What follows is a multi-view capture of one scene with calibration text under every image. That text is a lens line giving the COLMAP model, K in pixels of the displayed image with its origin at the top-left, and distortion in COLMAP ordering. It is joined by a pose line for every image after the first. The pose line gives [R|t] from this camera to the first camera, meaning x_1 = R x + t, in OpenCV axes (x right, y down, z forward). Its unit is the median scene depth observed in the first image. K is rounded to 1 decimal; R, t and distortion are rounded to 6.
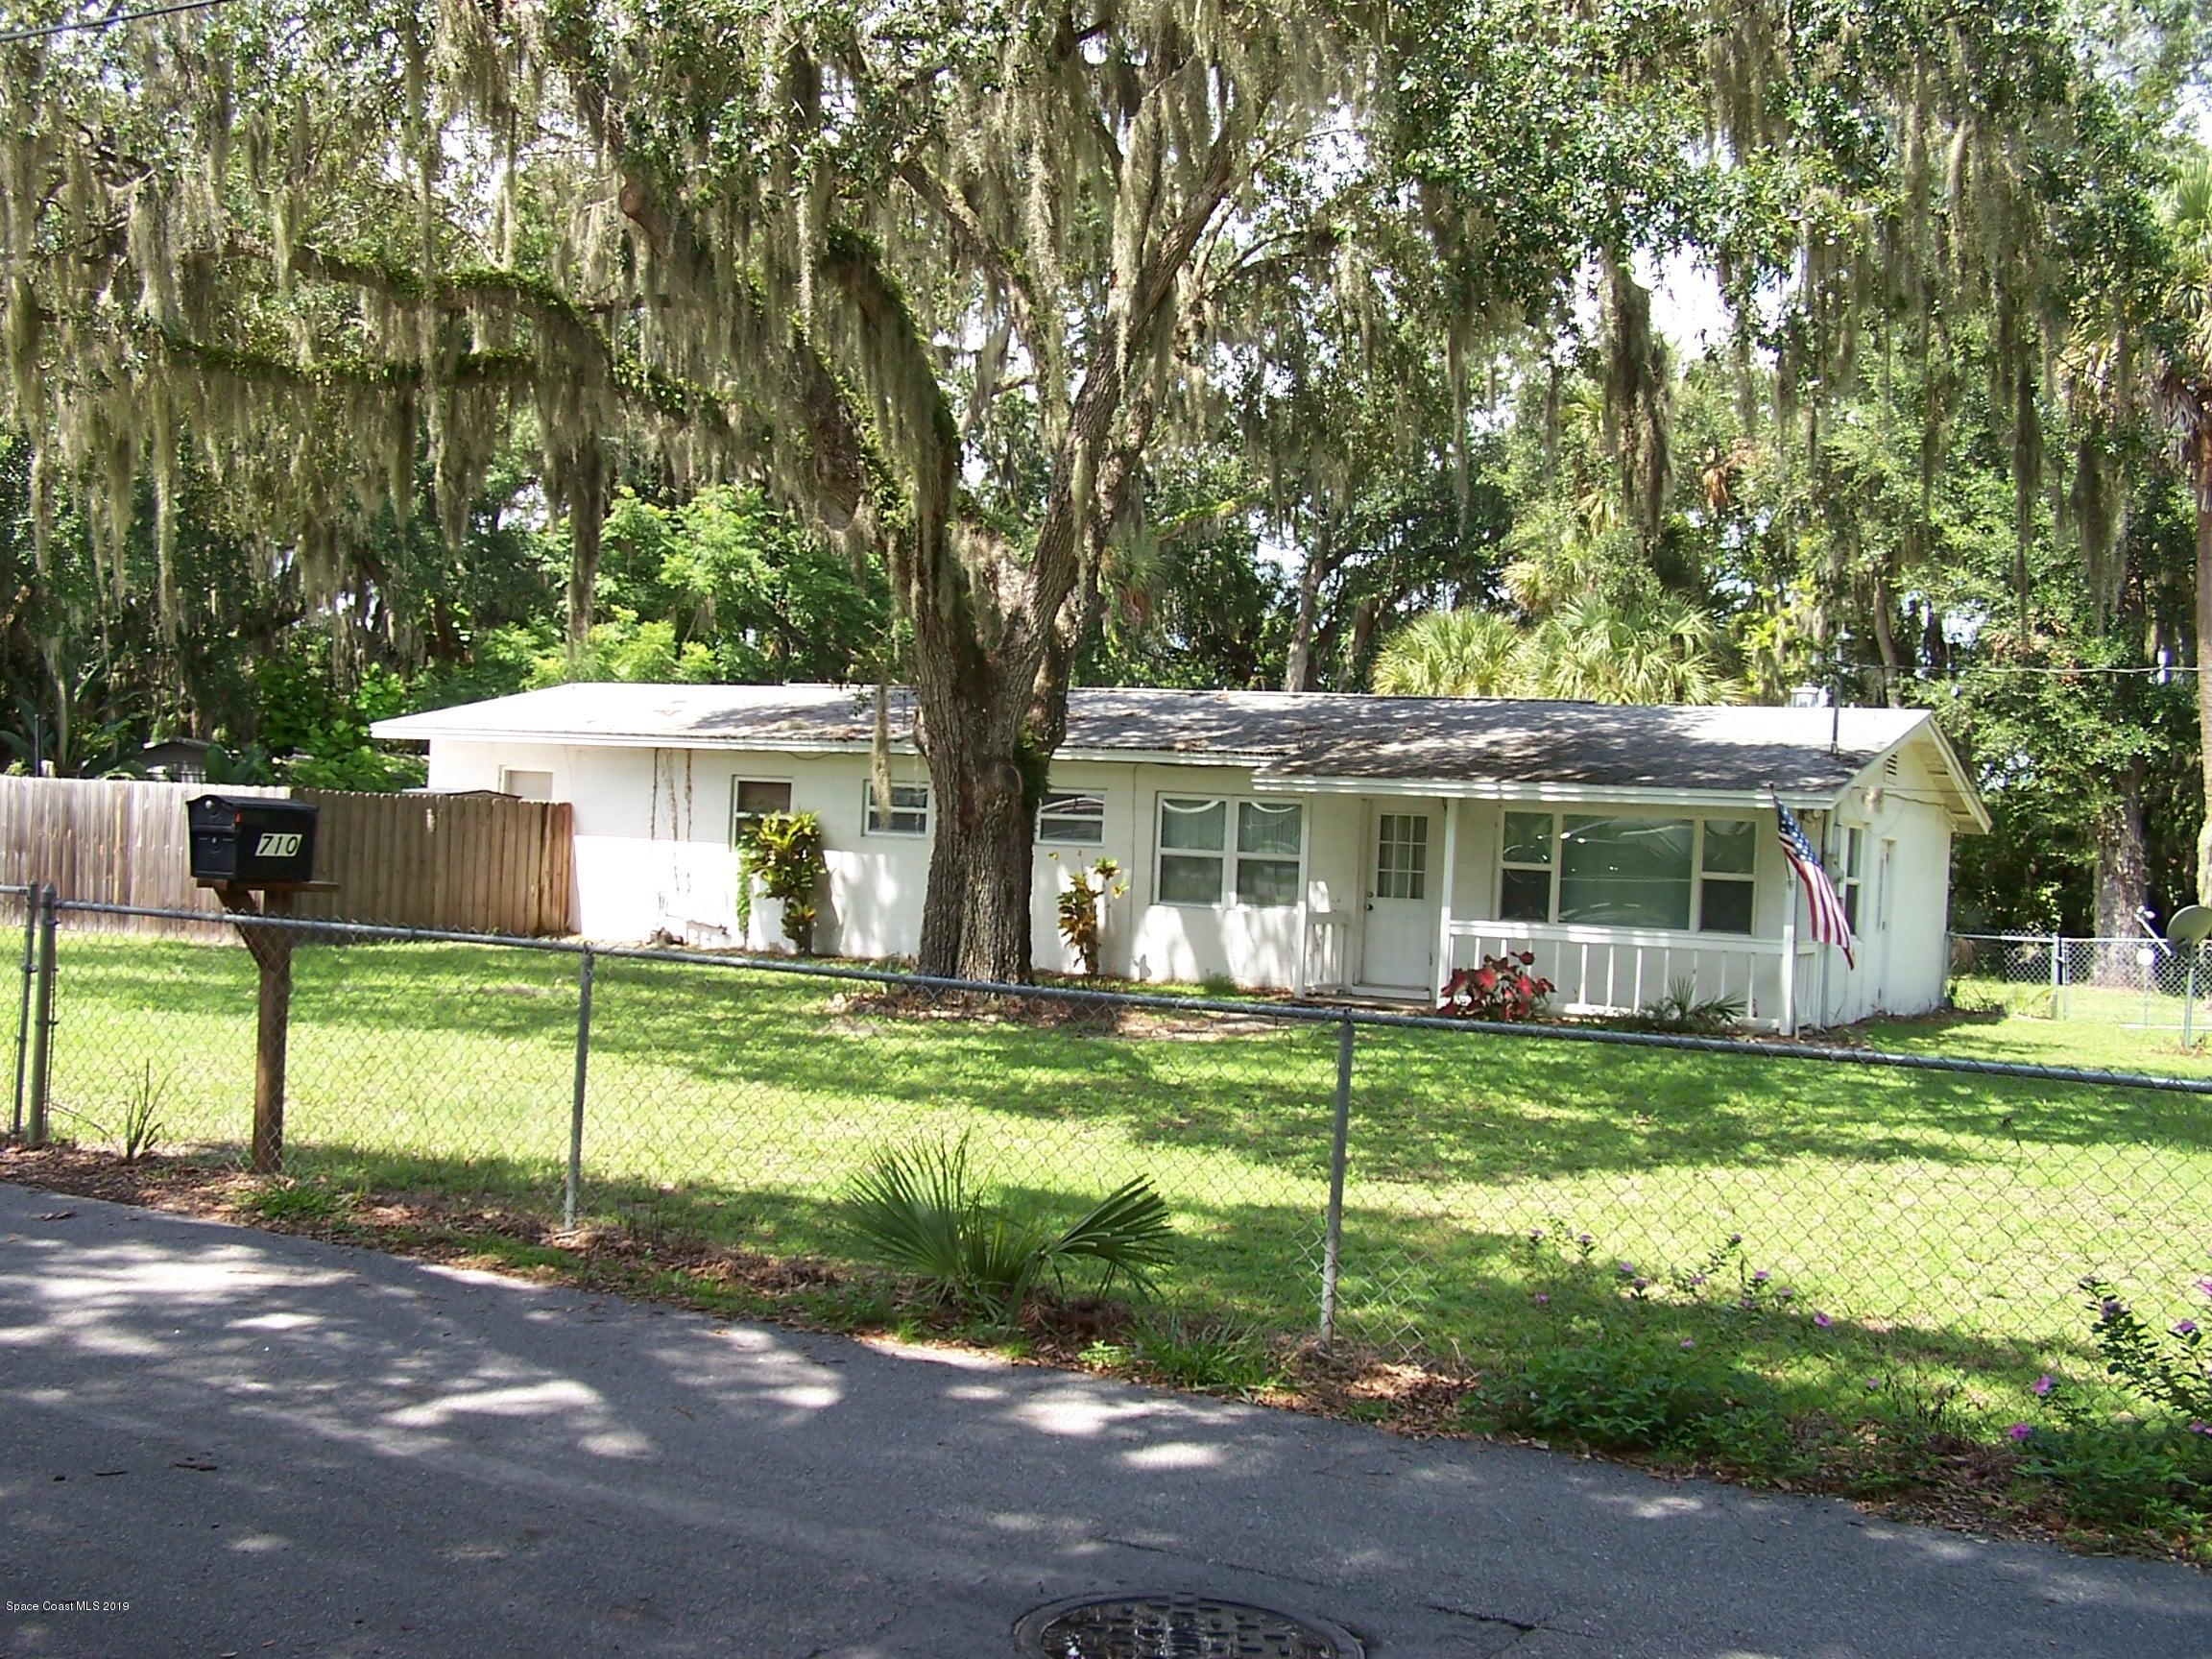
lens RADIAL K [[2489.7, 0, 1106.0], [0, 2489.7, 829.5], [0, 0, 1]] dist [-0.120409, -0.003830]
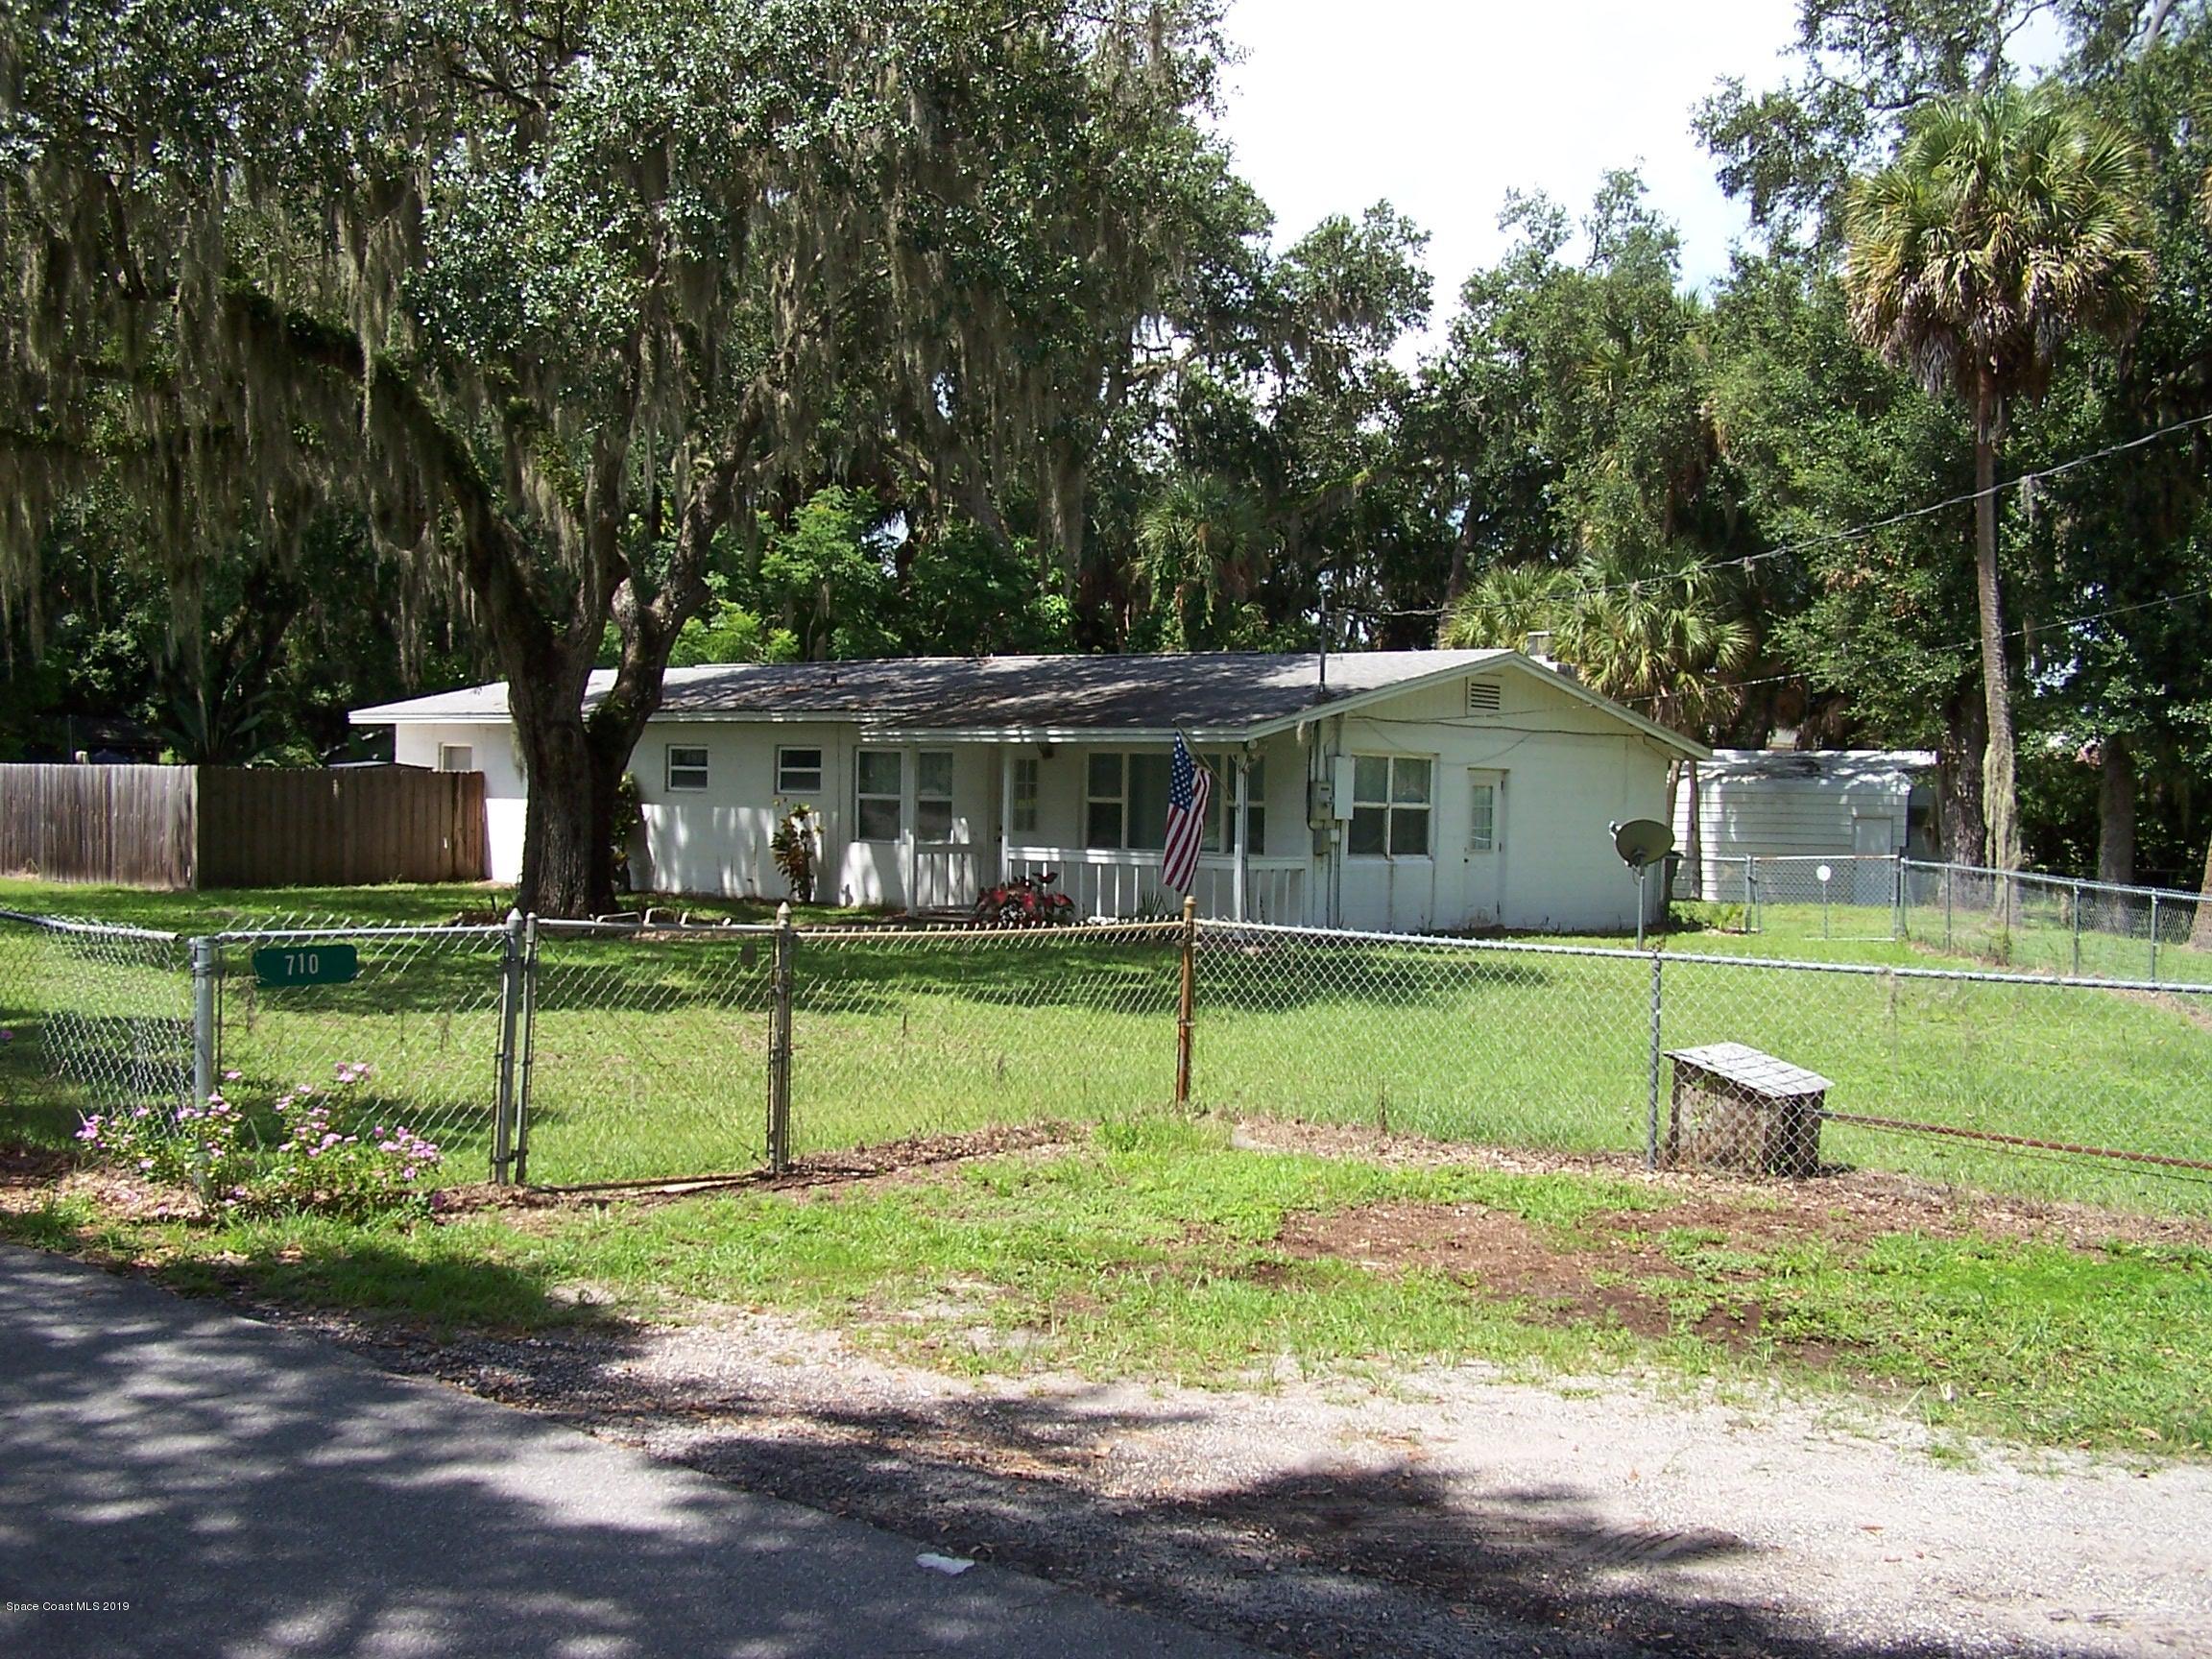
lens RADIAL K [[2489.7, 0, 1106.0], [0, 2489.7, 829.5], [0, 0, 1]] dist [-0.120409, -0.003830]
pose [[0.971444, -0.023750, -0.236078, 0.404050], [0.026621, 0.999605, 0.008978, 0.016519], [0.235771, -0.015006, 0.971693, -0.114412]]
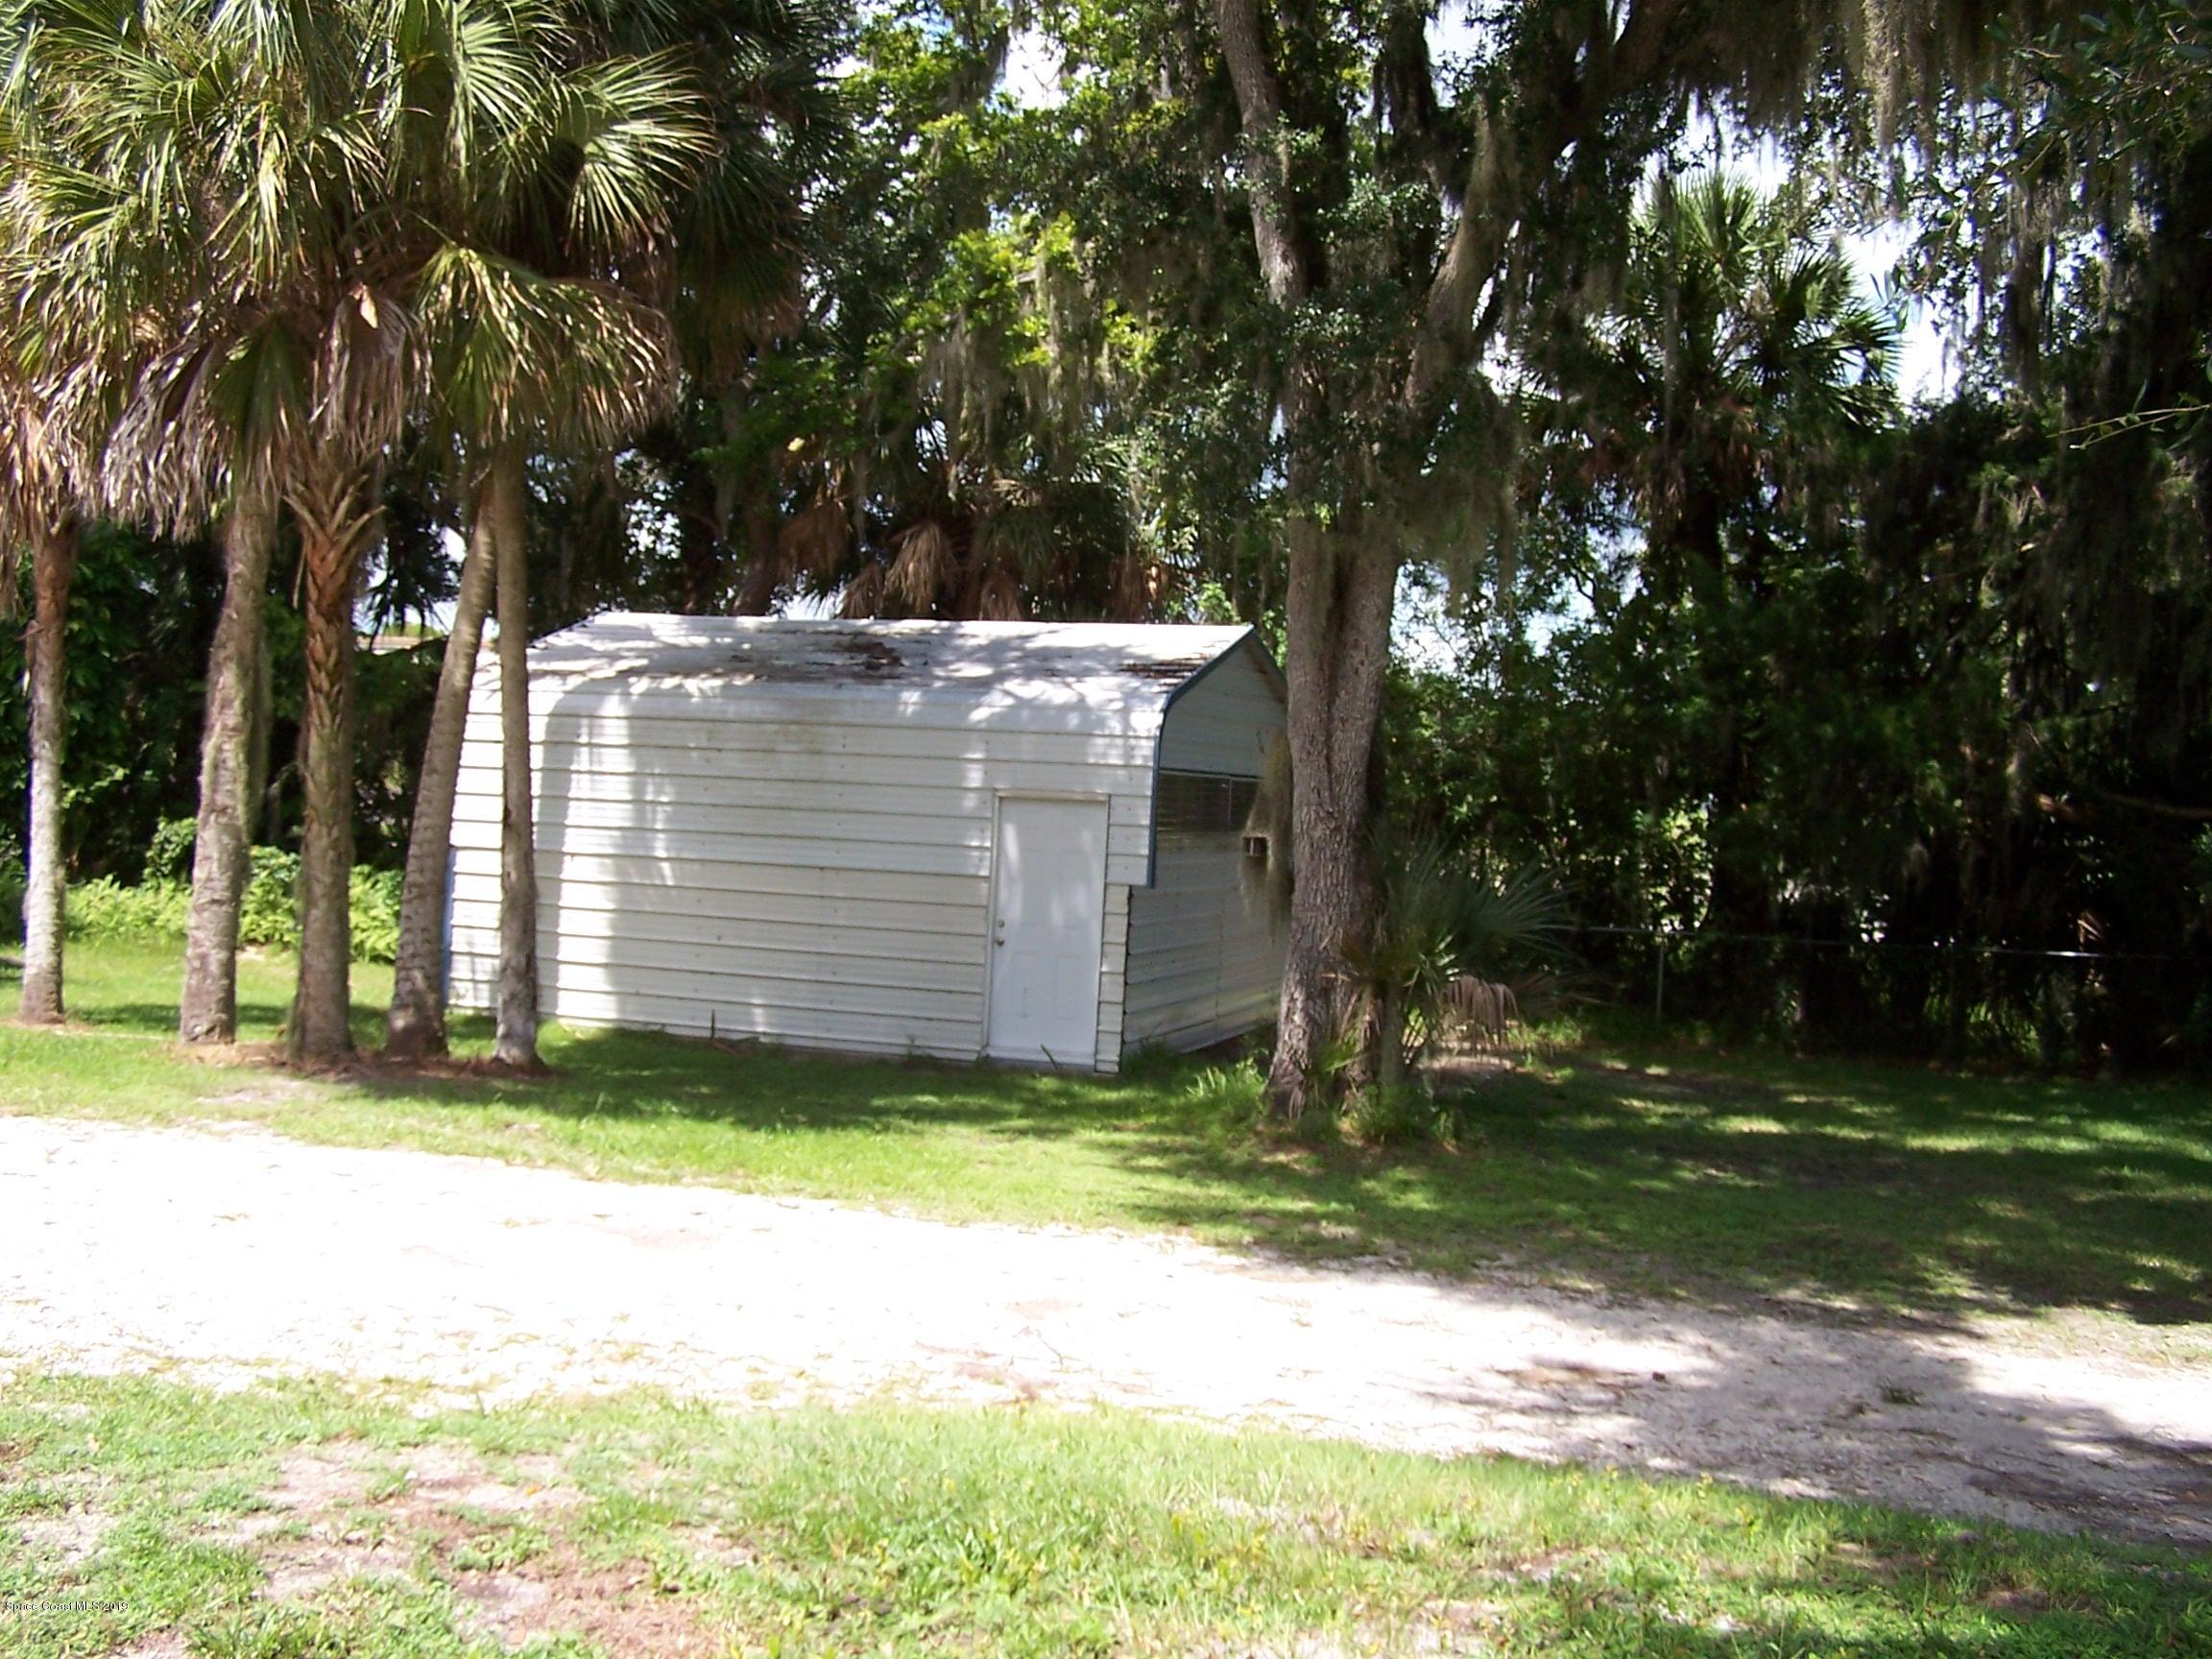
lens RADIAL K [[2489.7, 0, 1106.0], [0, 2489.7, 829.5], [0, 0, 1]] dist [-0.120409, -0.003830]
pose [[0.987774, 0.006703, 0.155746, 0.442147], [-0.011239, 0.999537, 0.028266, 0.028283], [-0.155484, -0.029671, 0.987393, 1.204414]]
